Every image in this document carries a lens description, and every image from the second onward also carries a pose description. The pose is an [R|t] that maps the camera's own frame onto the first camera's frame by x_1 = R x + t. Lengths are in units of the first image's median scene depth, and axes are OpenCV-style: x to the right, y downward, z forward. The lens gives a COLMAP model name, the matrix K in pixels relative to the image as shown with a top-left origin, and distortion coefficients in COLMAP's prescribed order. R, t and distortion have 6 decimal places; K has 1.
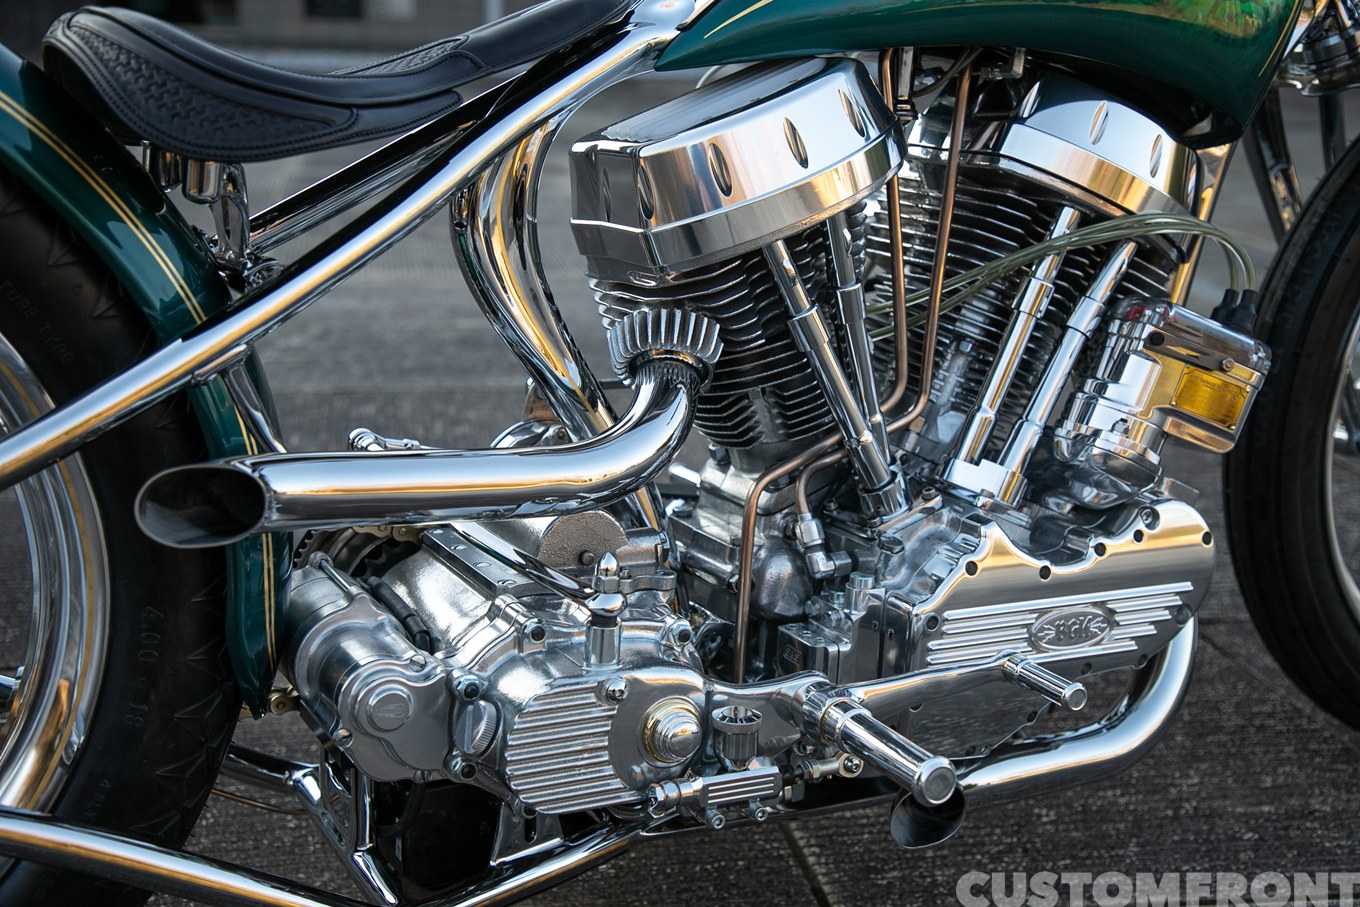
lens RADIAL K [[1687.8, 0, 680.0], [0, 1687.8, 453.5], [0, 0, 1]] dist [0.086042, 0.007986]
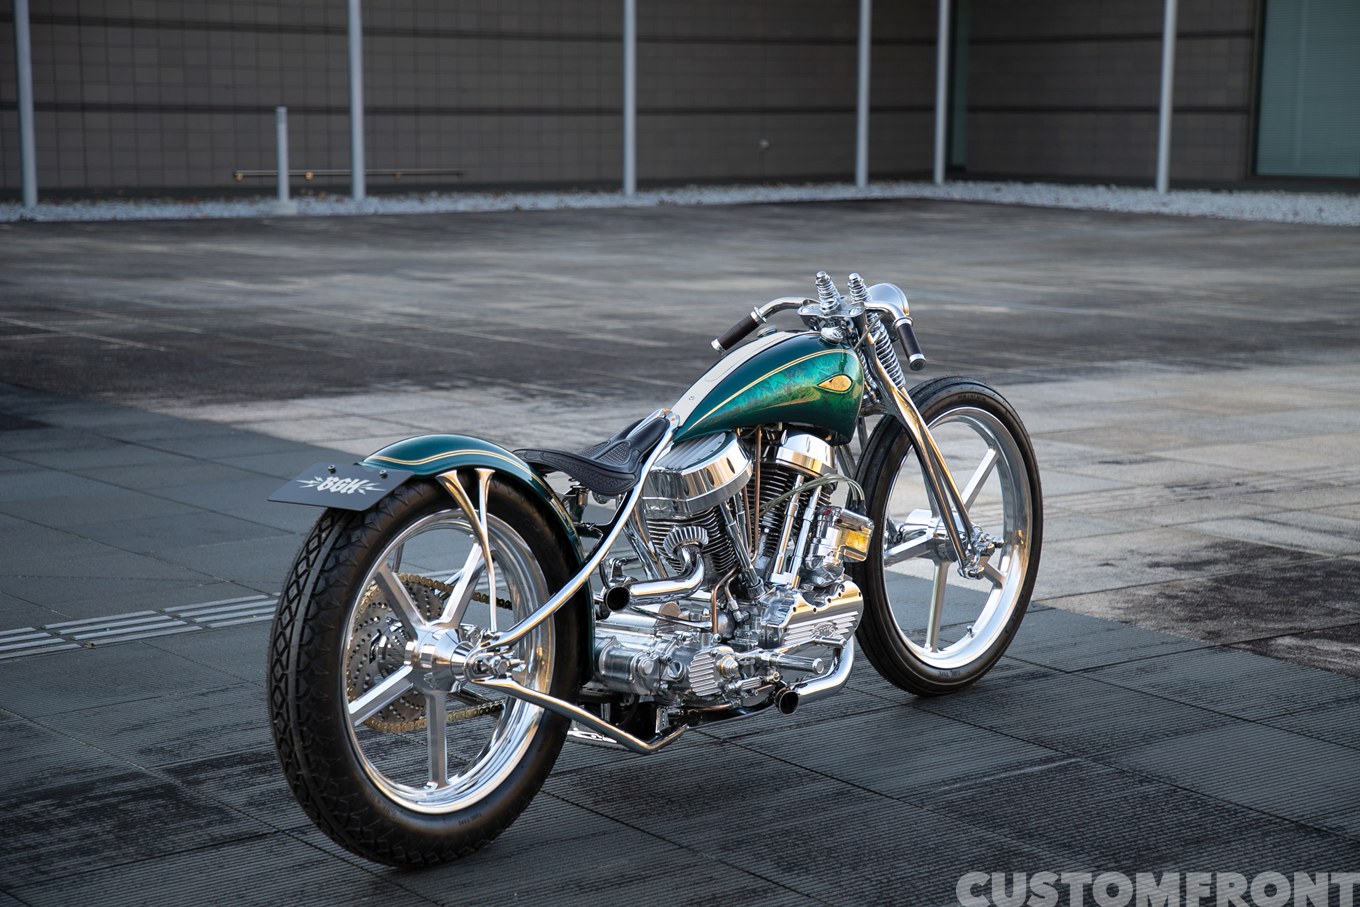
lens RADIAL K [[2627.6, 0, 680.0], [0, 2627.6, 453.5], [0, 0, 1]] dist [0.319271, -0.064902]
pose [[0.916782, -0.084490, 0.390349, -1.560038], [0.123351, 0.989484, -0.075532, 0.110711], [-0.379863, 0.117396, 0.917563, -2.735046]]
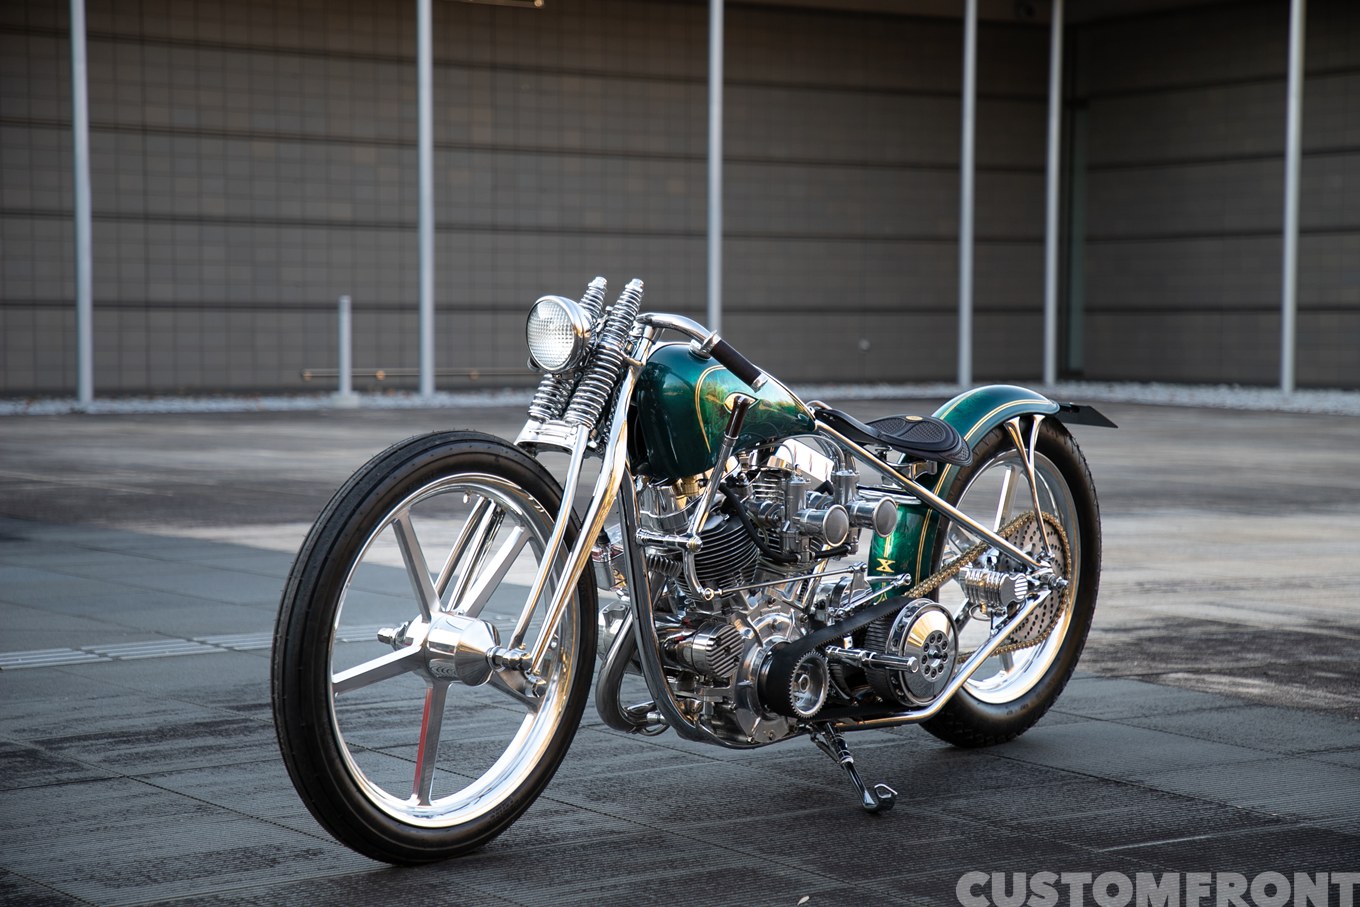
lens RADIAL K [[2849.3, 0, 680.0], [0, 2849.3, 453.5], [0, 0, 1]] dist [0.385644, -0.005435]
pose [[0.933964, -0.050135, 0.353832, -1.417210], [0.116458, 0.978761, -0.168716, 0.547261], [-0.337858, 0.198782, 0.919966, -3.244308]]
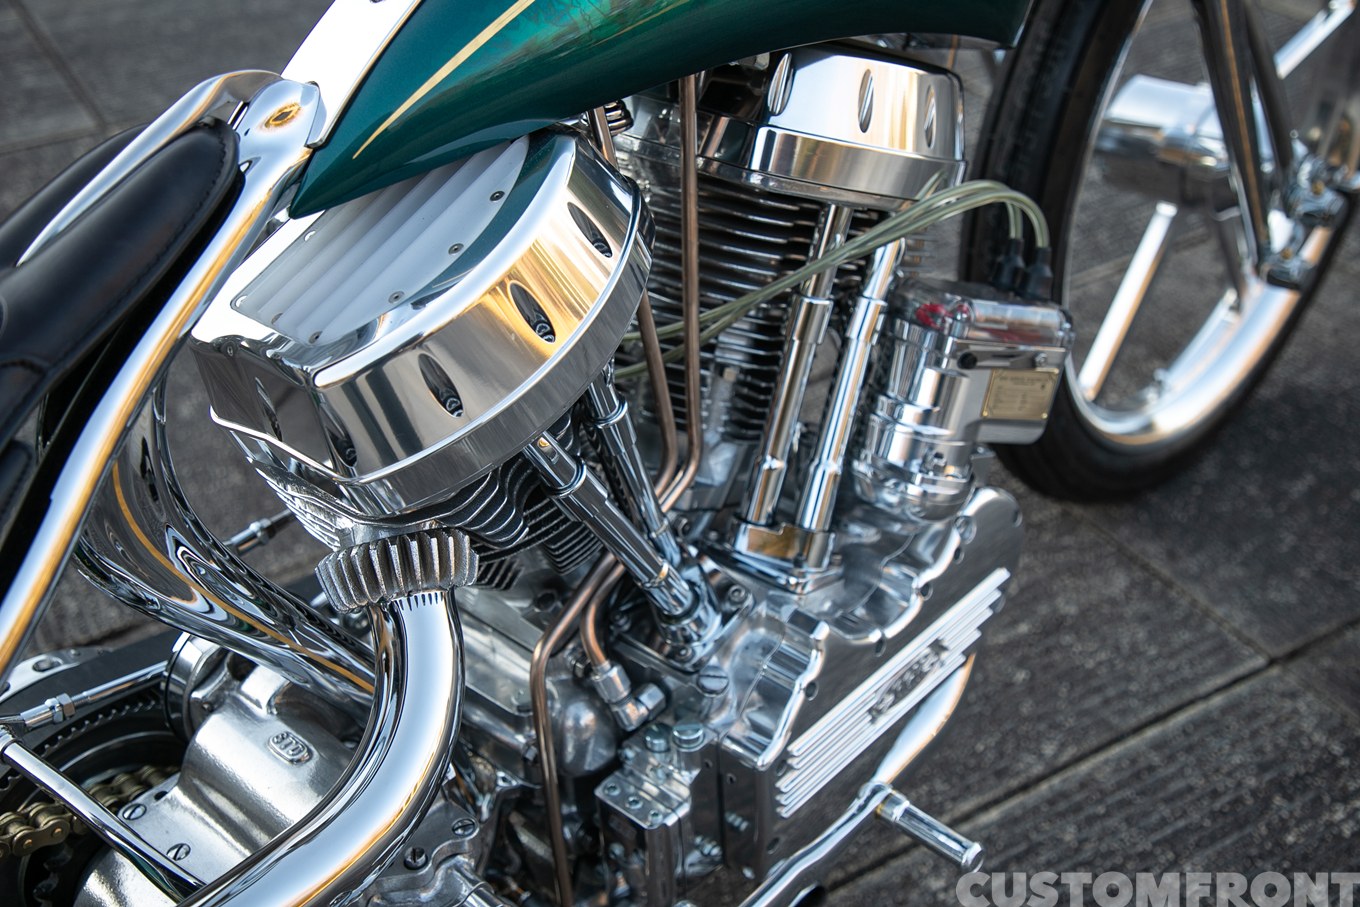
lens RADIAL K [[1503.1, 0, 680.0], [0, 1503.1, 453.5], [0, 0, 1]] dist [0.108186, 0.002546]
pose [[0.942348, -0.254291, 0.217523, -0.022342], [0.163785, 0.917341, 0.362851, -0.306751], [-0.291812, -0.306305, 0.906103, 0.349717]]
